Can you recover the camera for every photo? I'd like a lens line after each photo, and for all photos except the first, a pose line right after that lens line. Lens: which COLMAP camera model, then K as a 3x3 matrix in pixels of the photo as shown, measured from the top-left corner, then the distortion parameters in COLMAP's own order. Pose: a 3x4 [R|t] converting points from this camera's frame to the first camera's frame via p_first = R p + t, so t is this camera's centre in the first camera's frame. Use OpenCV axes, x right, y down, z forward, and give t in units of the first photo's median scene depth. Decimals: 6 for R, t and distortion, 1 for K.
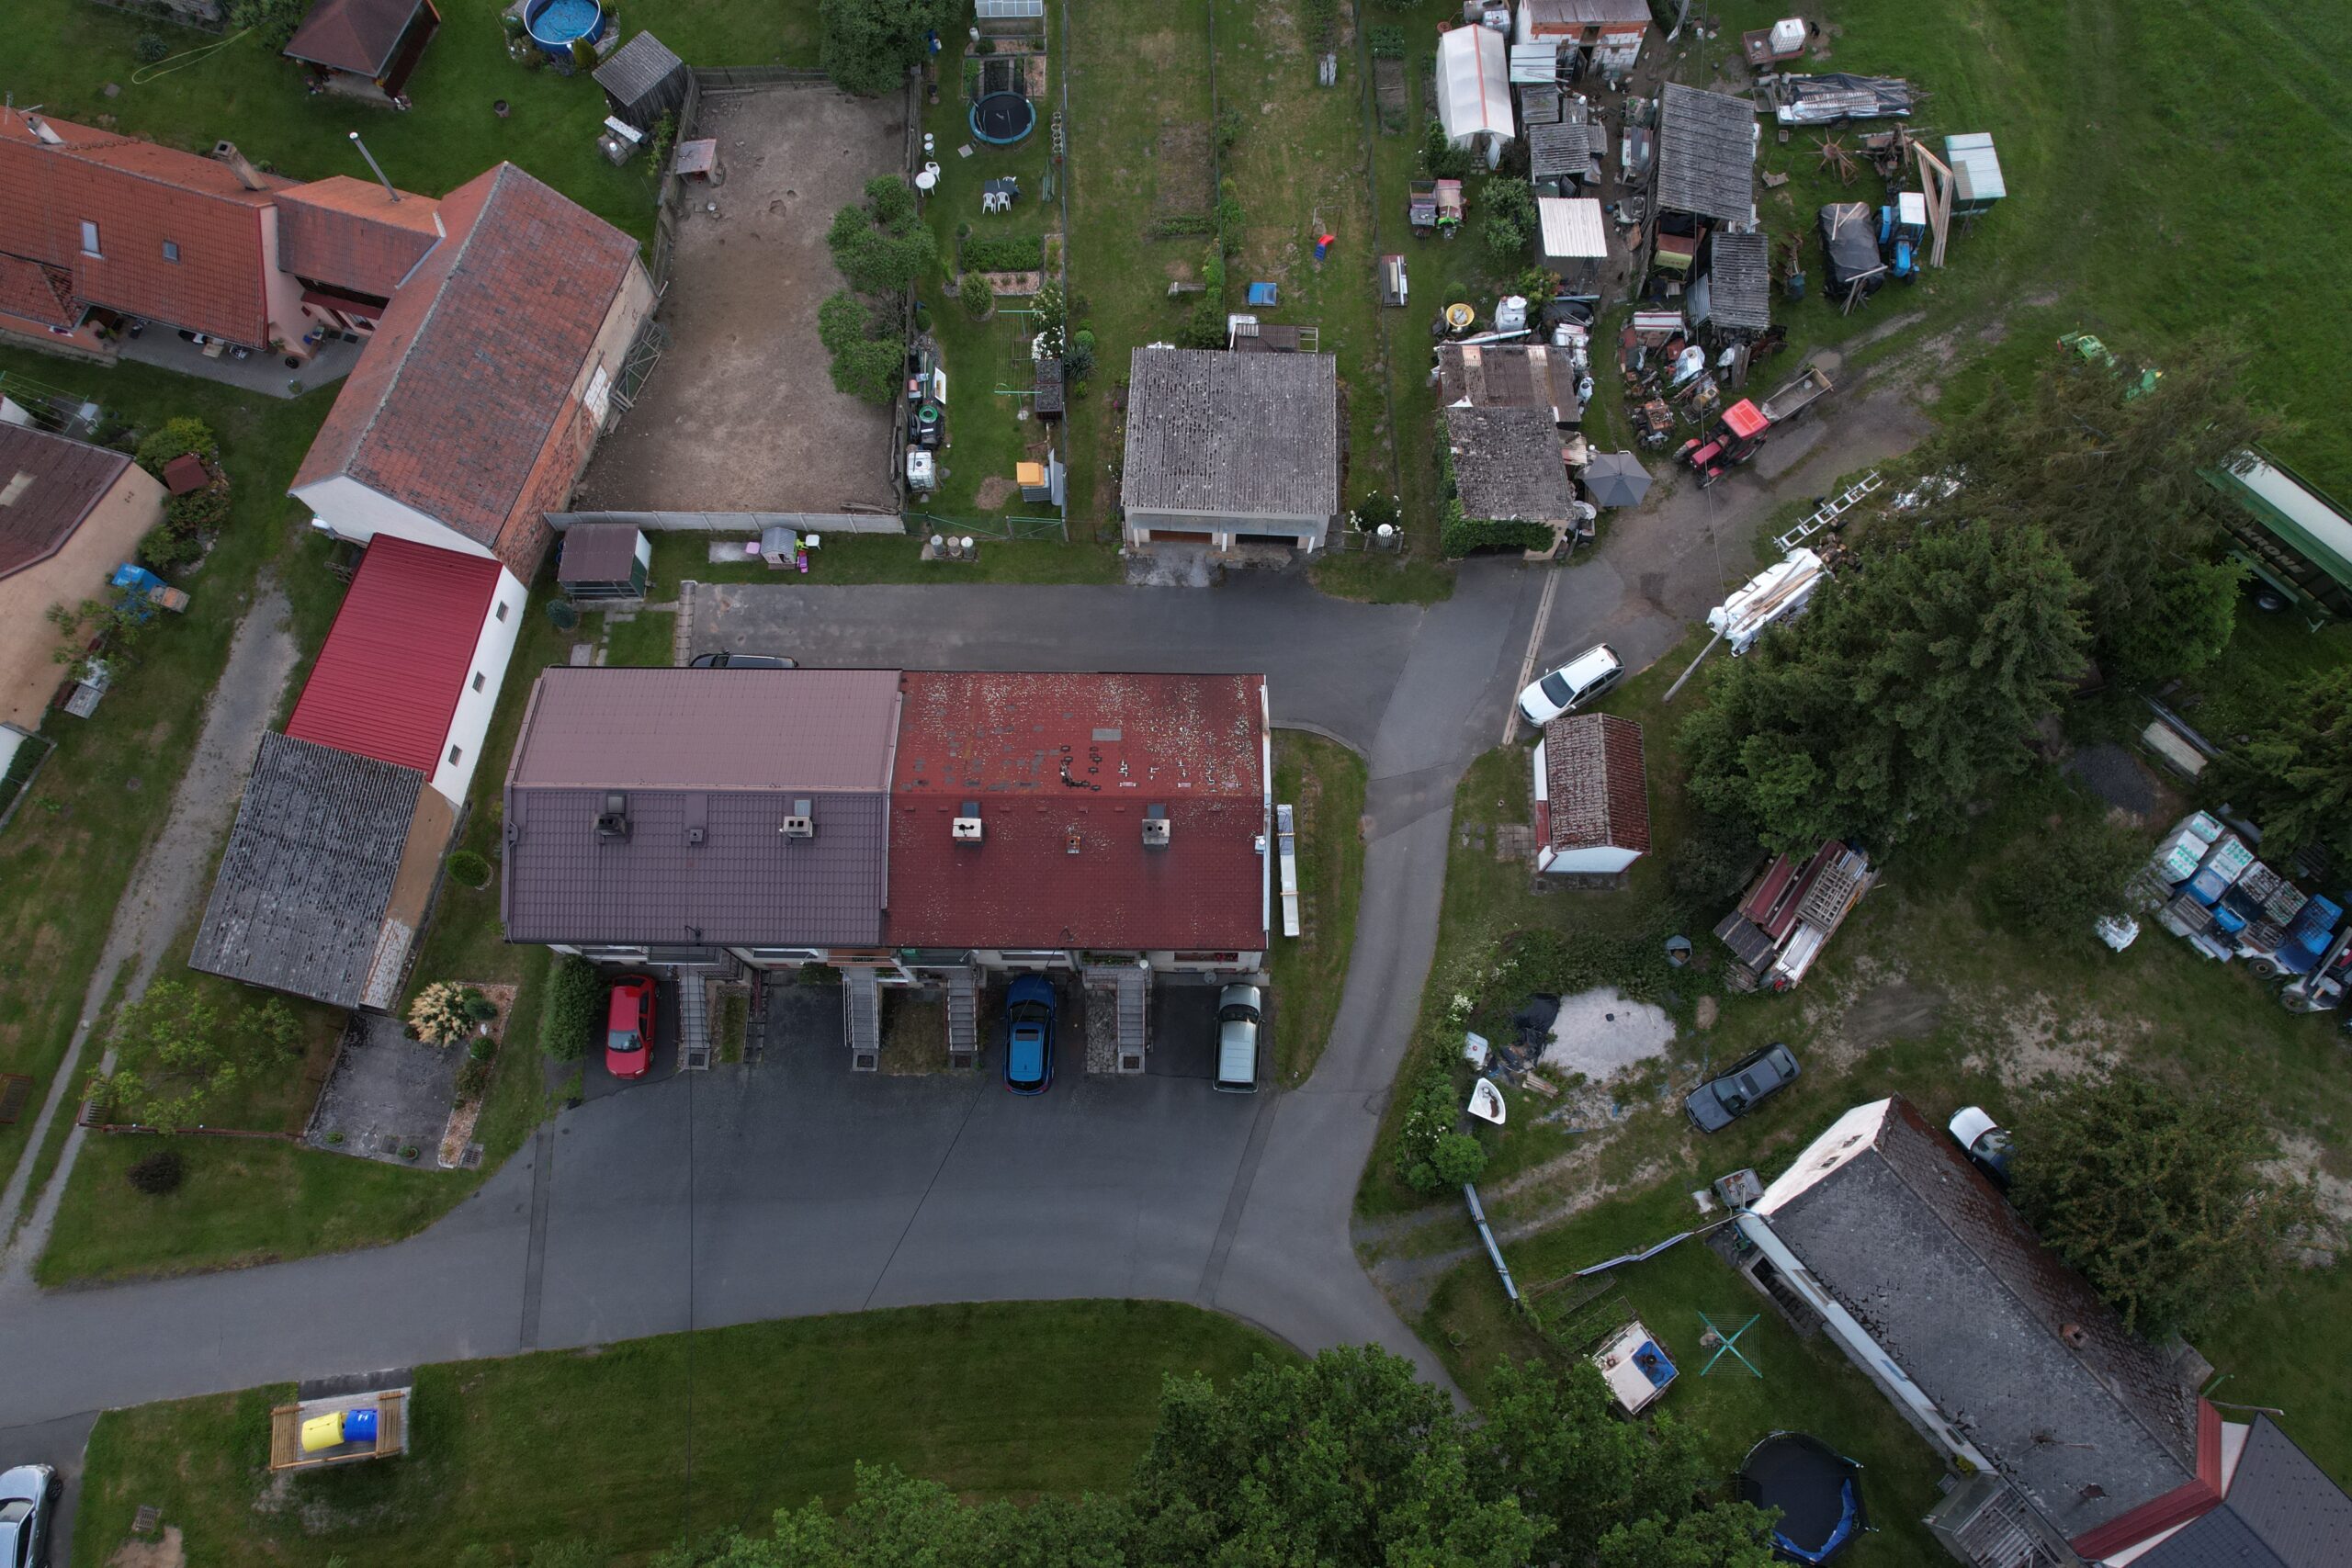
lens RADIAL K [[1508.9, 0, 1189.4], [0, 1508.9, 802.5], [0, 0, 1]] dist [-0.081854, 0.074080]
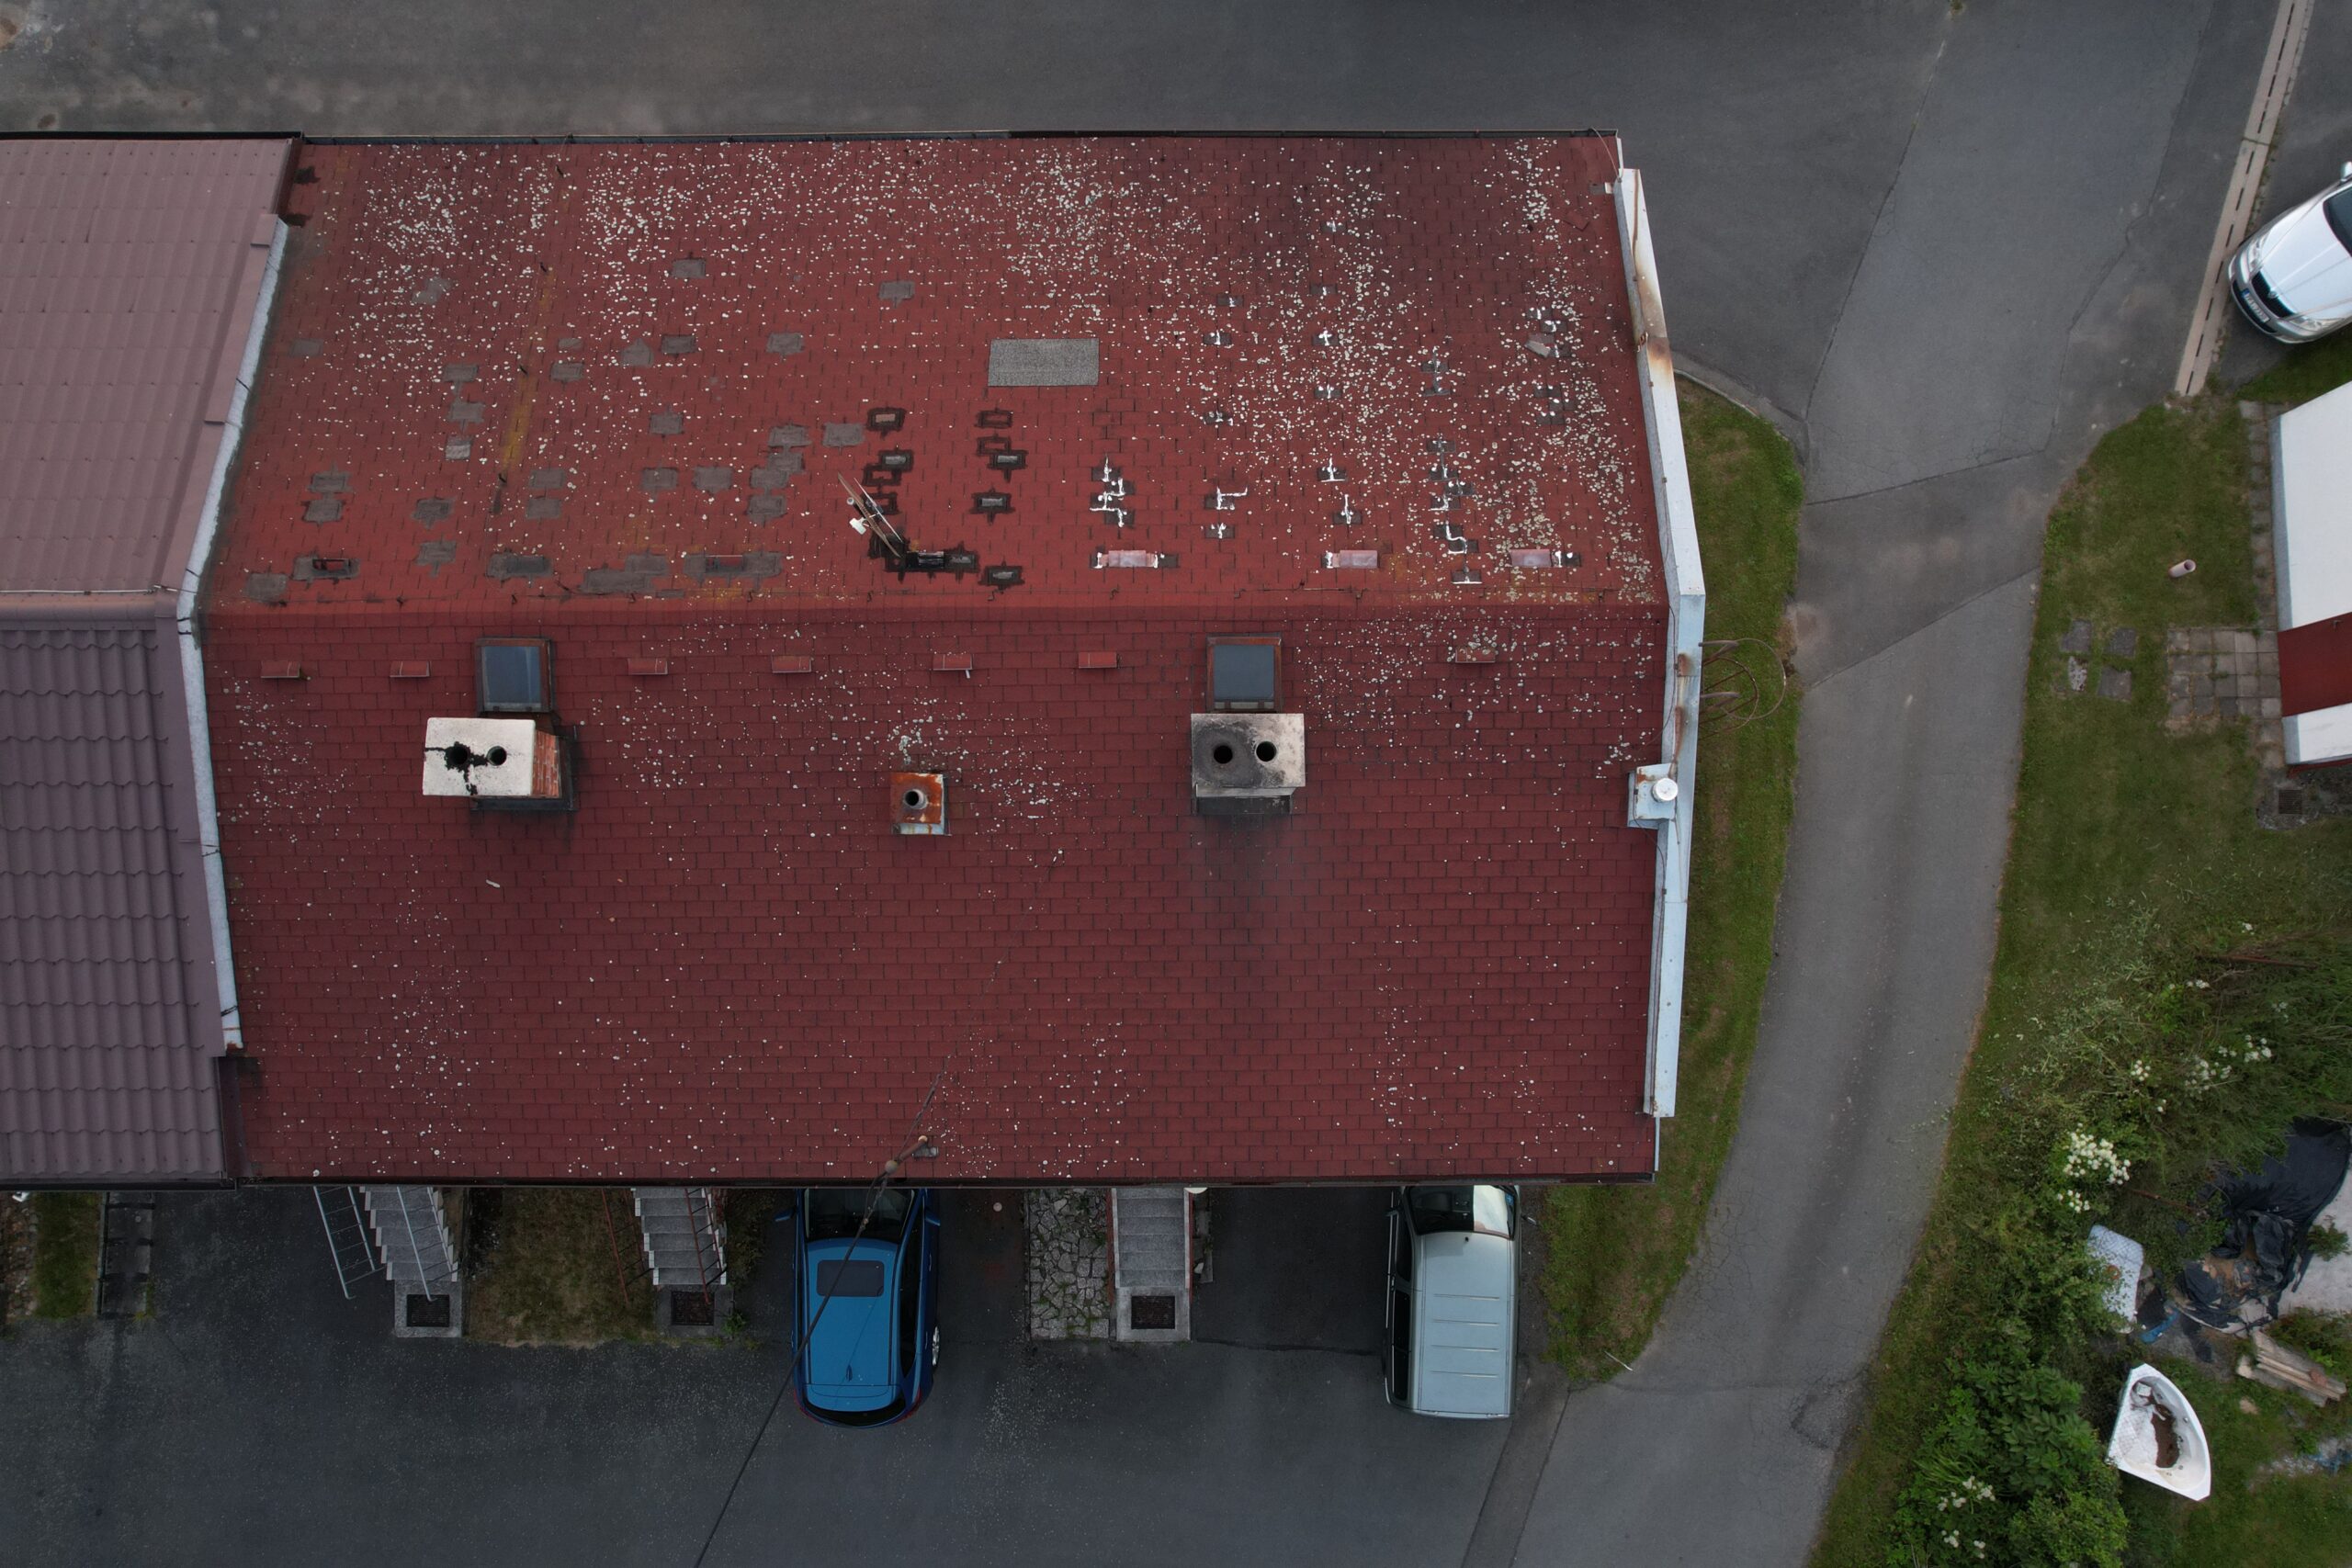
lens RADIAL K [[1508.9, 0, 1184.4], [0, 1508.9, 805.5], [0, 0, 1]] dist [-0.081854, 0.074080]
pose [[0.999904, -0.011975, -0.006941, -0.027046], [0.013185, 0.976638, 0.214485, -0.023151], [0.004211, -0.214556, 0.976703, 0.670636]]
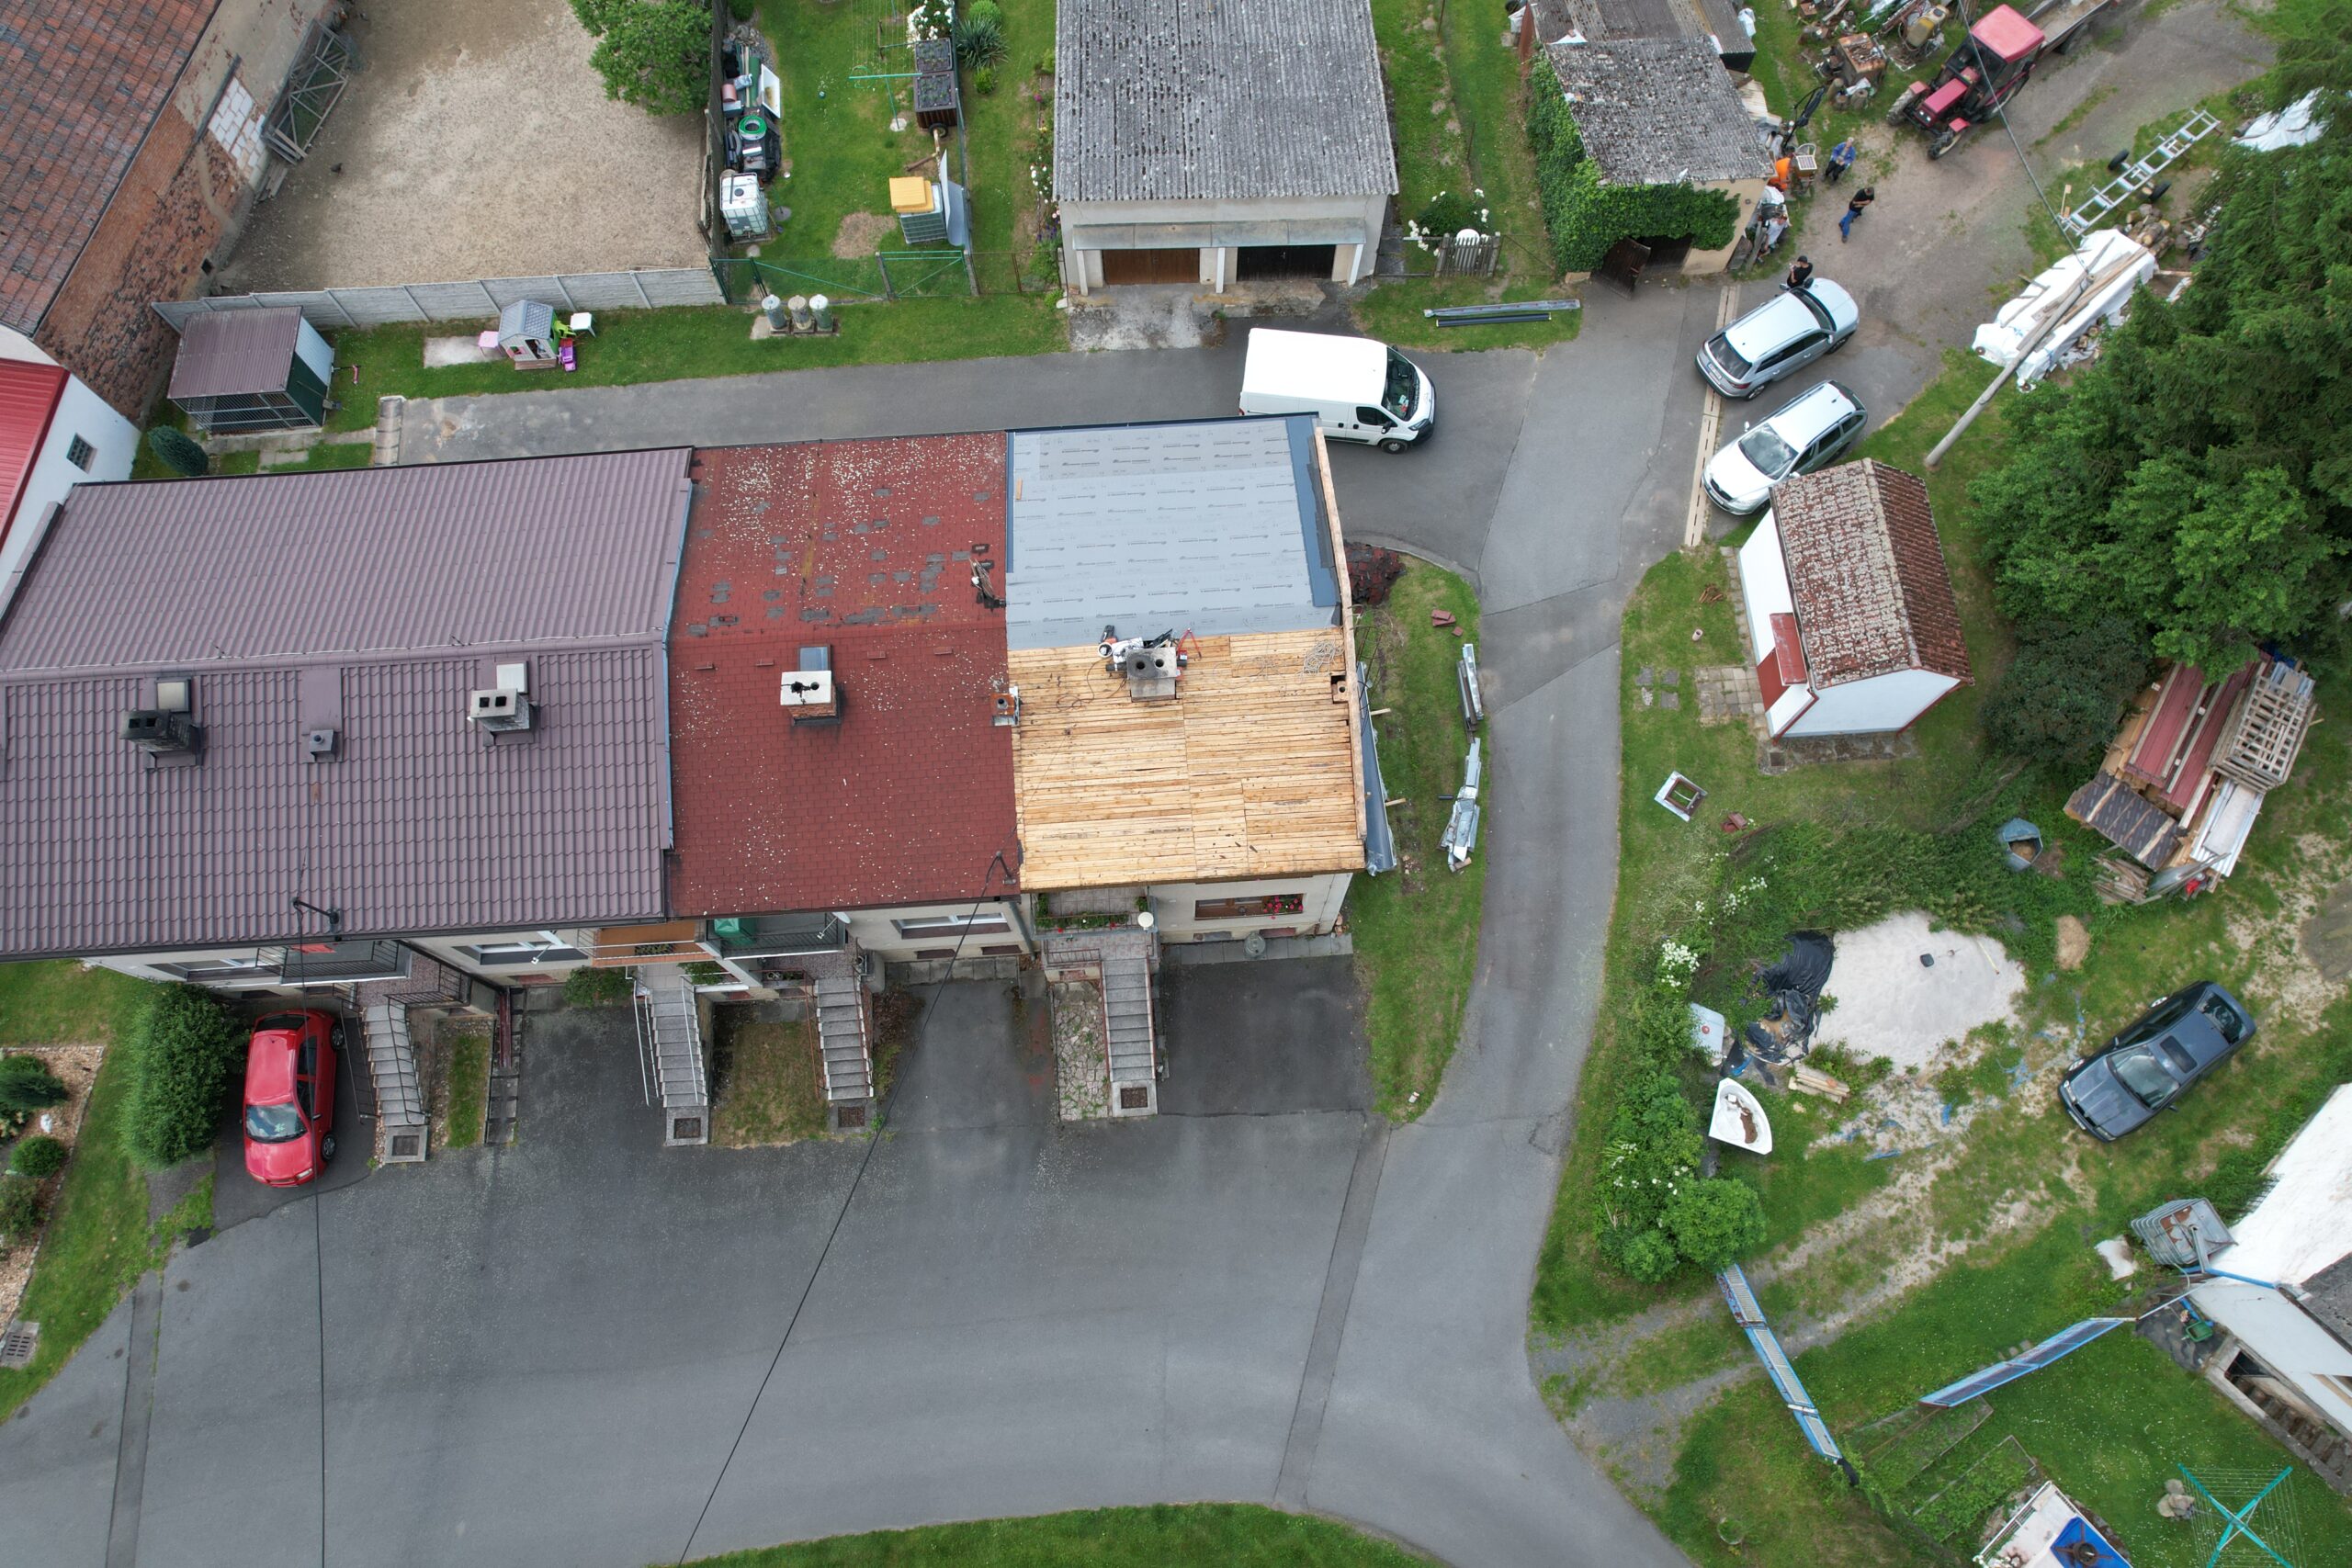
lens RADIAL K [[1508.9, 0, 1186.6], [0, 1508.9, 804.0], [0, 0, 1]] dist [-0.081854, 0.074080]
pose [[0.997272, -0.071698, 0.017556, -0.019948], [0.072062, 0.997178, -0.021050, 0.070697], [-0.015998, 0.022258, 0.999624, 0.400457]]
